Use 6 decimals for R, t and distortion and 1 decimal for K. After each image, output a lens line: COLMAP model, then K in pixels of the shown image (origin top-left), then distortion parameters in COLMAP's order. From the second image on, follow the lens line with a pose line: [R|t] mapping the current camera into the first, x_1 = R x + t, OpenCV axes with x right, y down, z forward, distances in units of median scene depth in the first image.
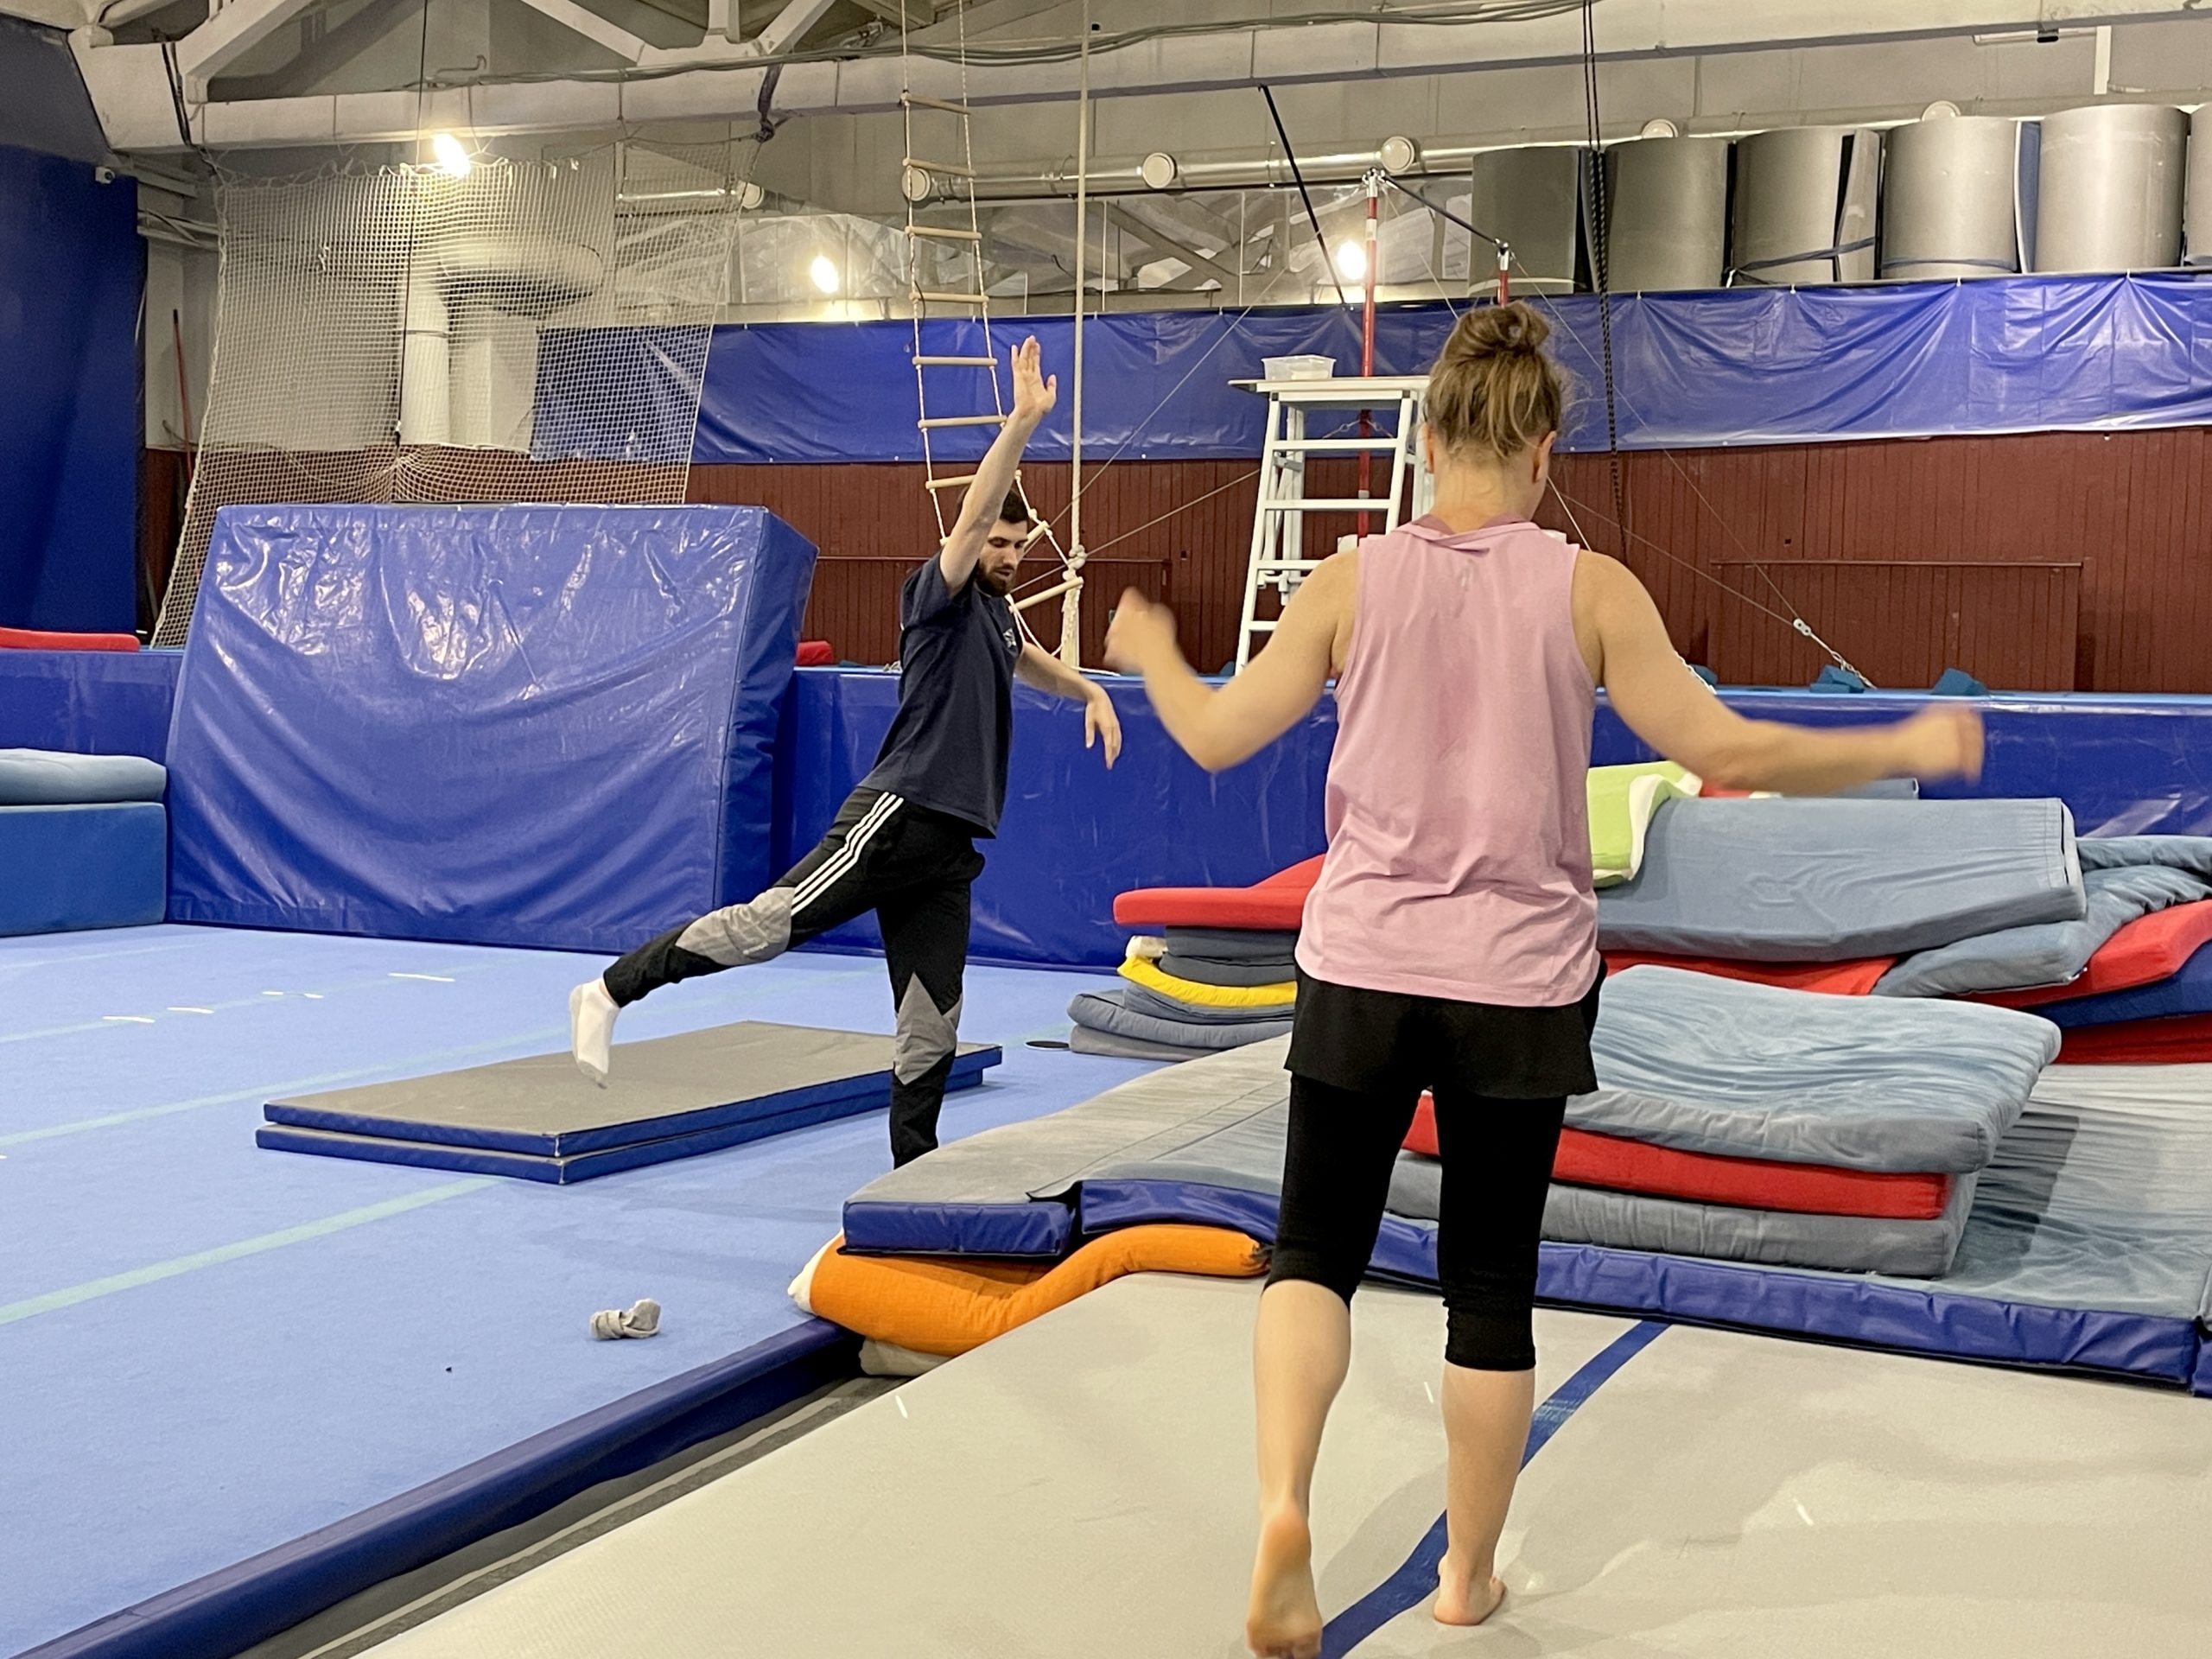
lens RADIAL K [[2704.7, 0, 1113.9], [0, 2704.7, 851.0], [0, 0, 1]] dist [0.033741, 0.000000]
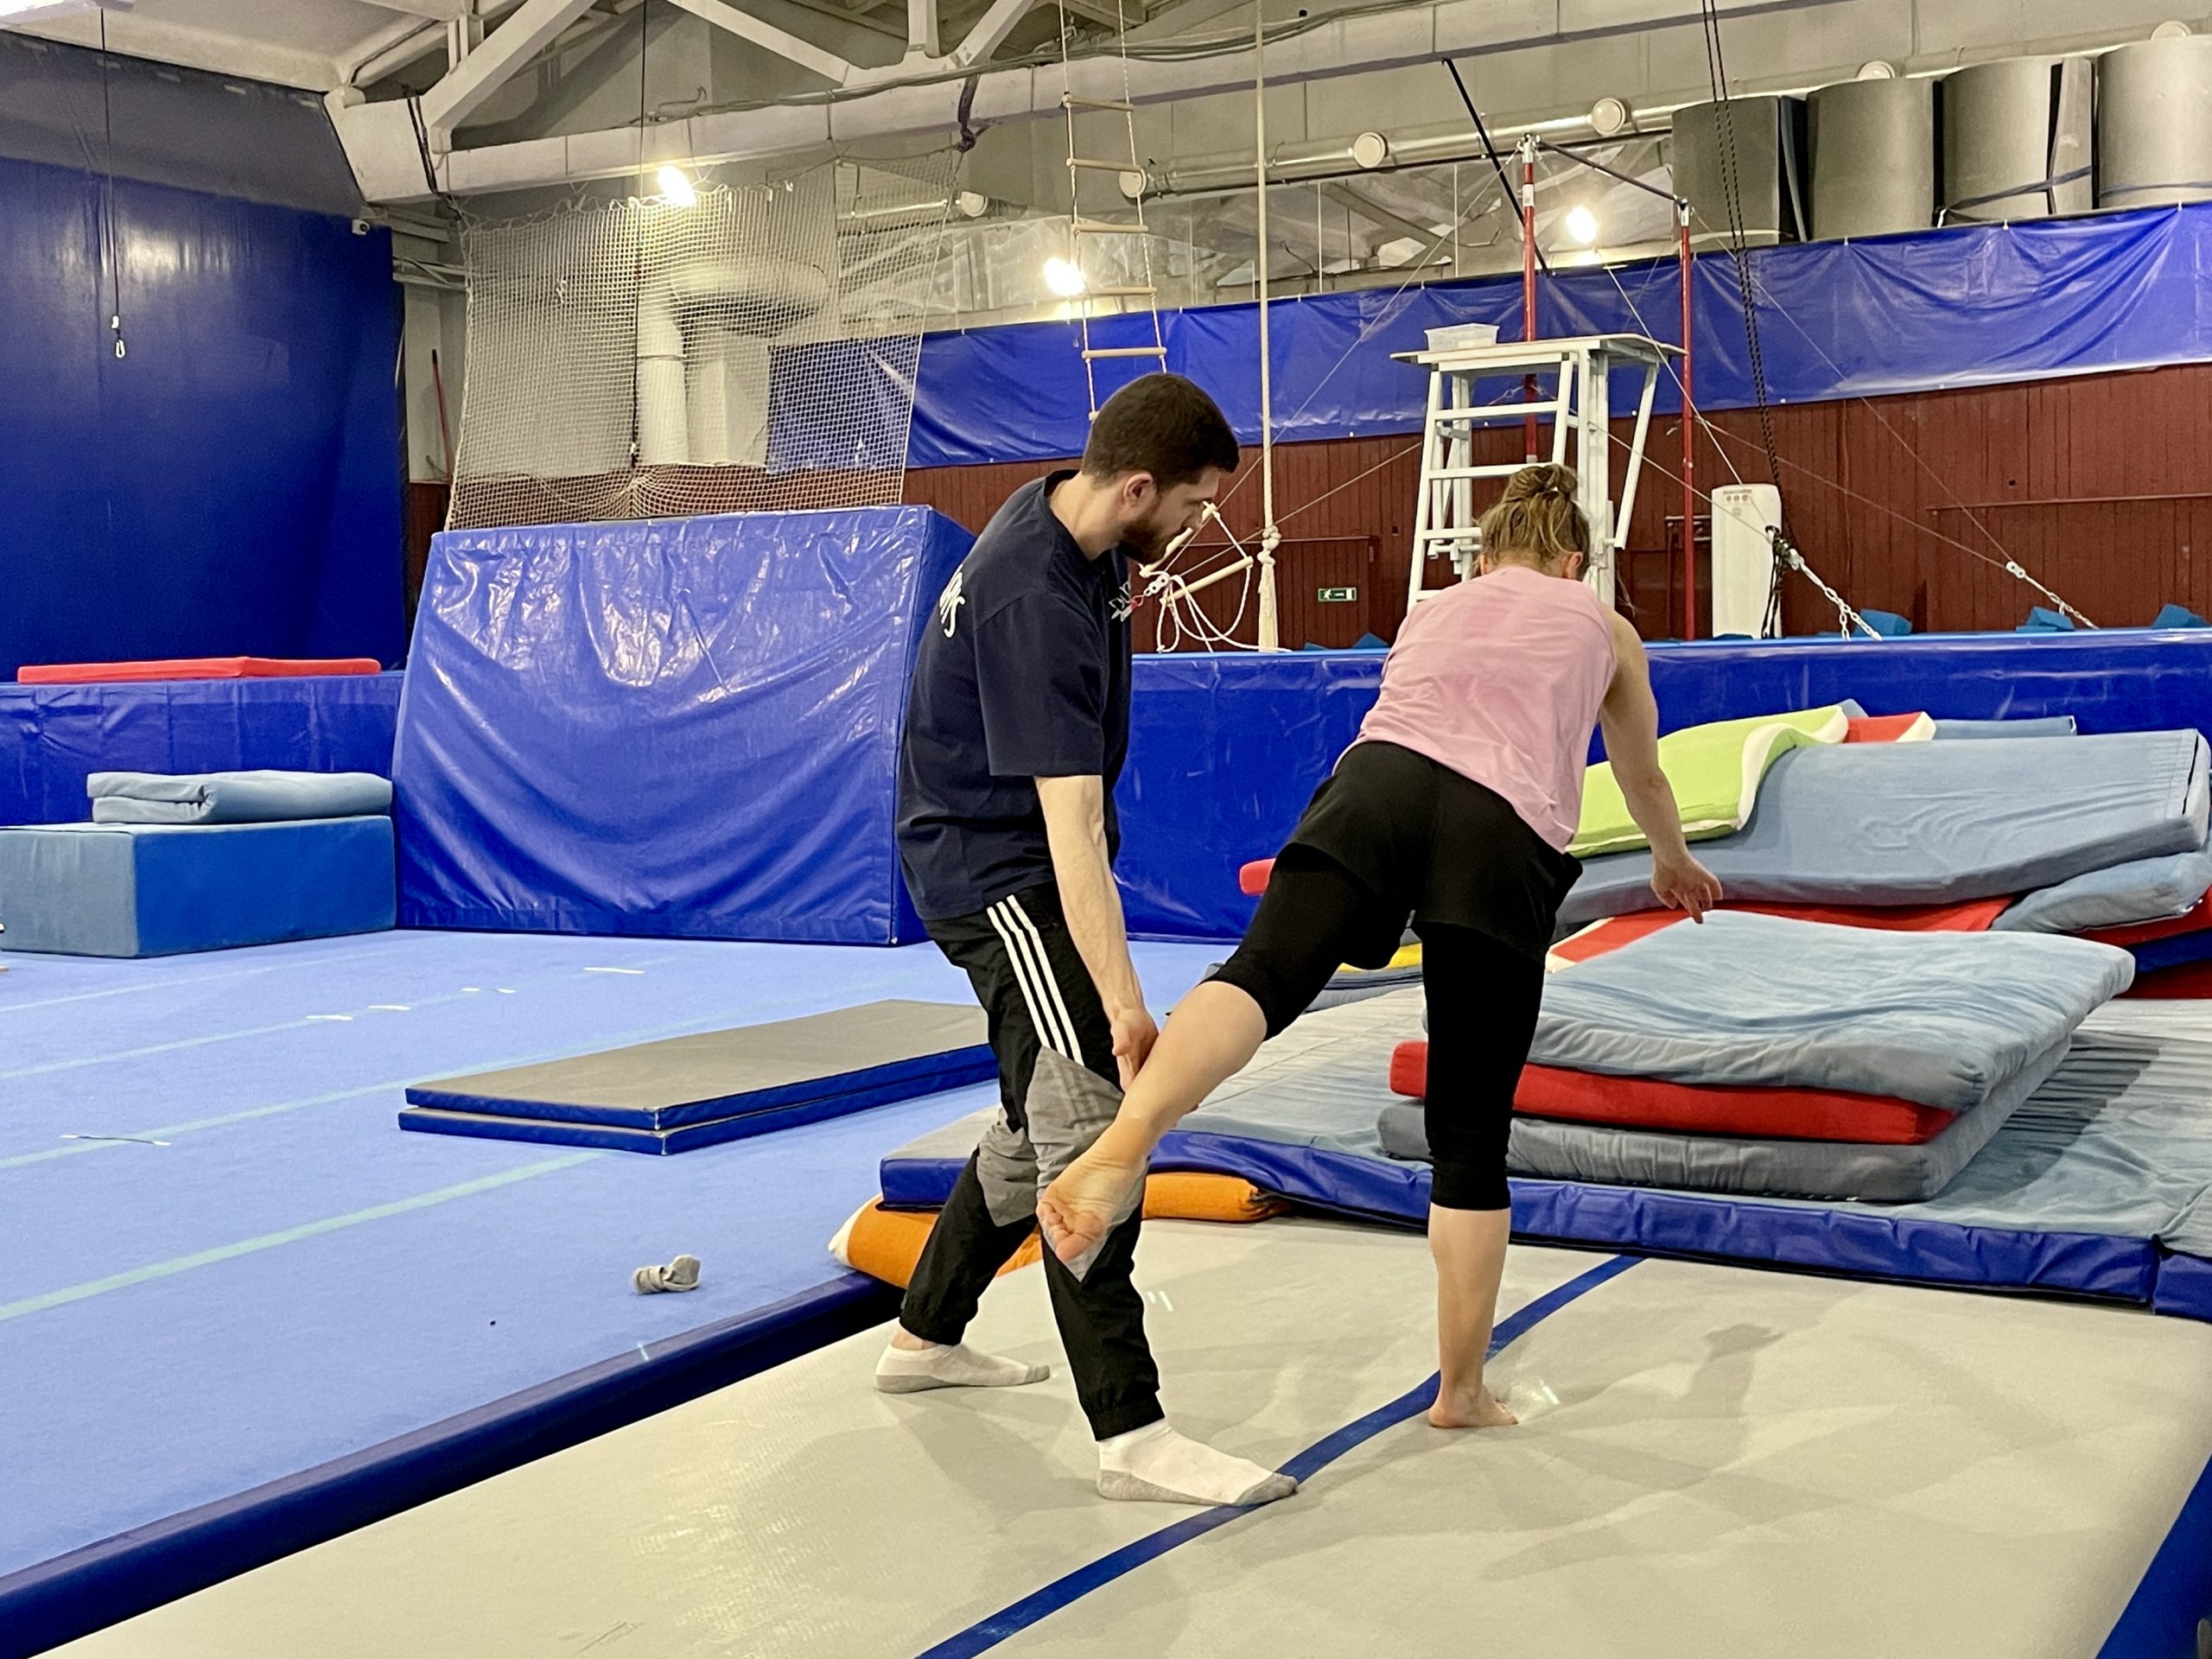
lens RADIAL K [[2704.7, 0, 1101.1], [0, 2704.7, 813.3], [0, 0, 1]] dist [0.033741, 0.000000]
pose [[0.991482, -0.040581, -0.123764, 0.054485], [0.039352, 0.999149, -0.012357, 0.005319], [0.124160, 0.007381, 0.992235, -0.013548]]
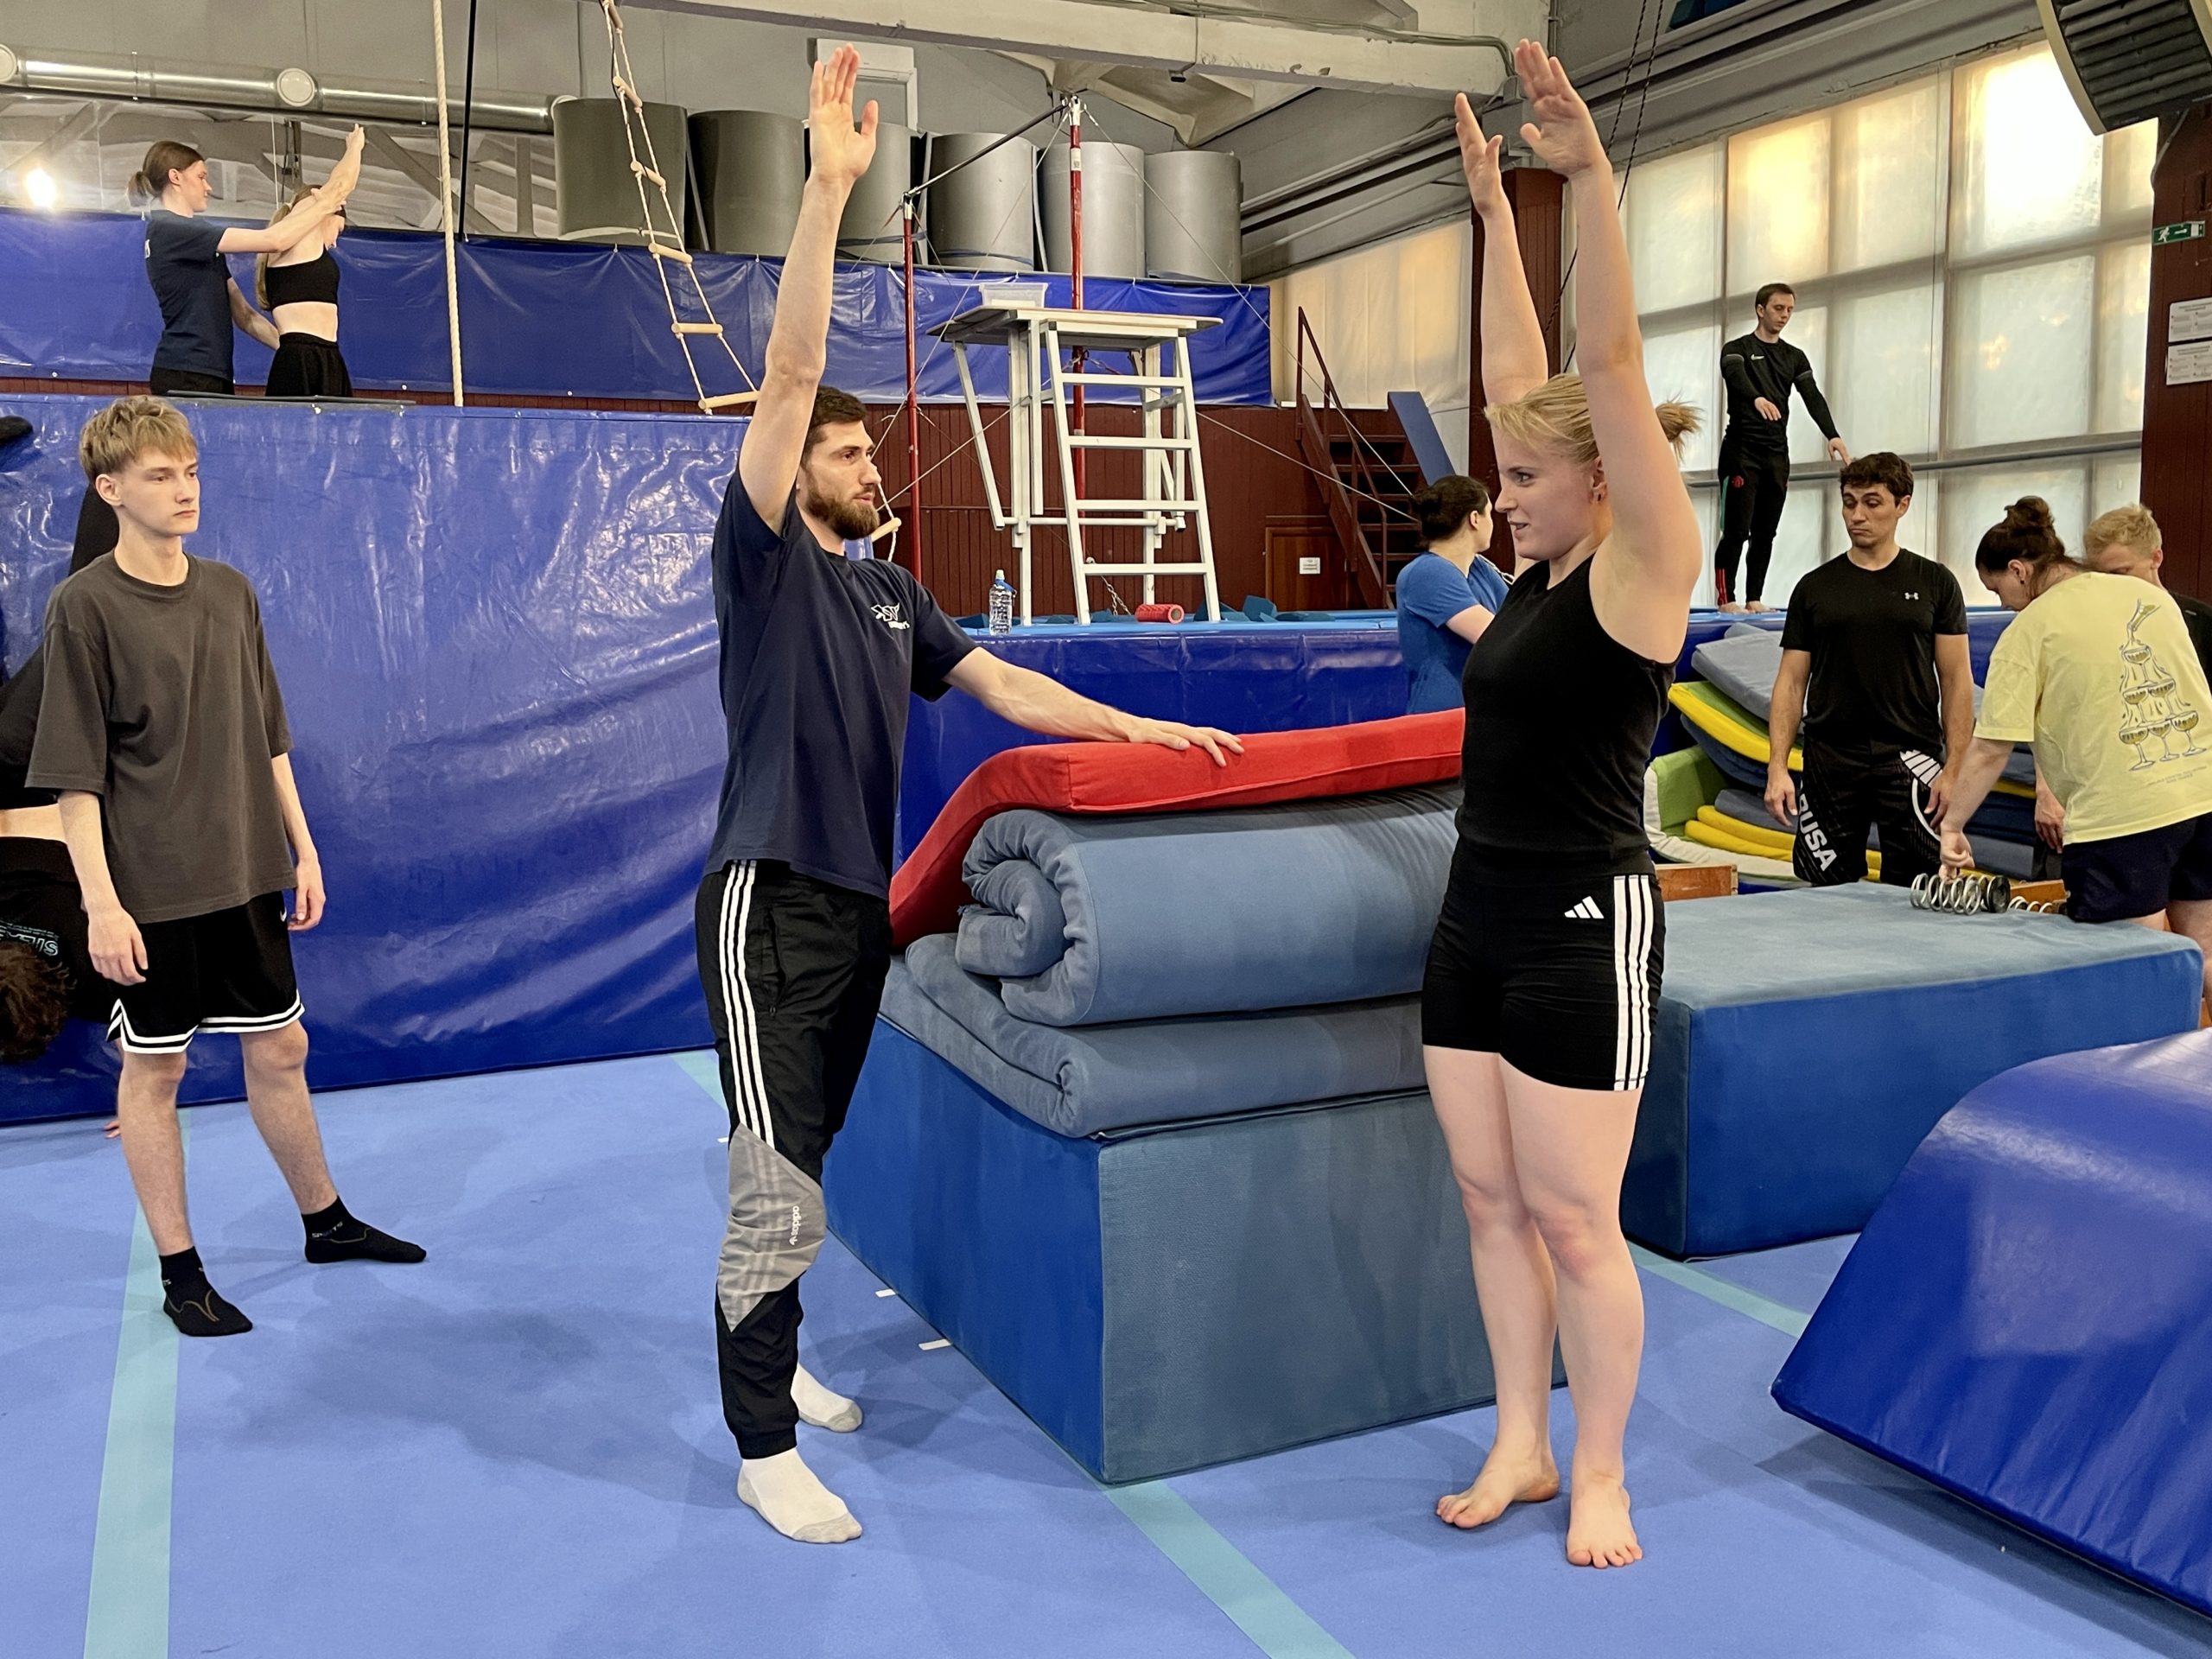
lens RADIAL K [[1935.6, 0, 1107.0], [0, 1935.6, 823.8], [0, 0, 1]] dist [0.002500, -0.004390]
pose [[0.637859, -0.120725, 0.760632, -0.467033], [0.080229, 0.992680, 0.090276, -0.055433], [-0.765963, 0.003441, 0.642876, 0.557134]]
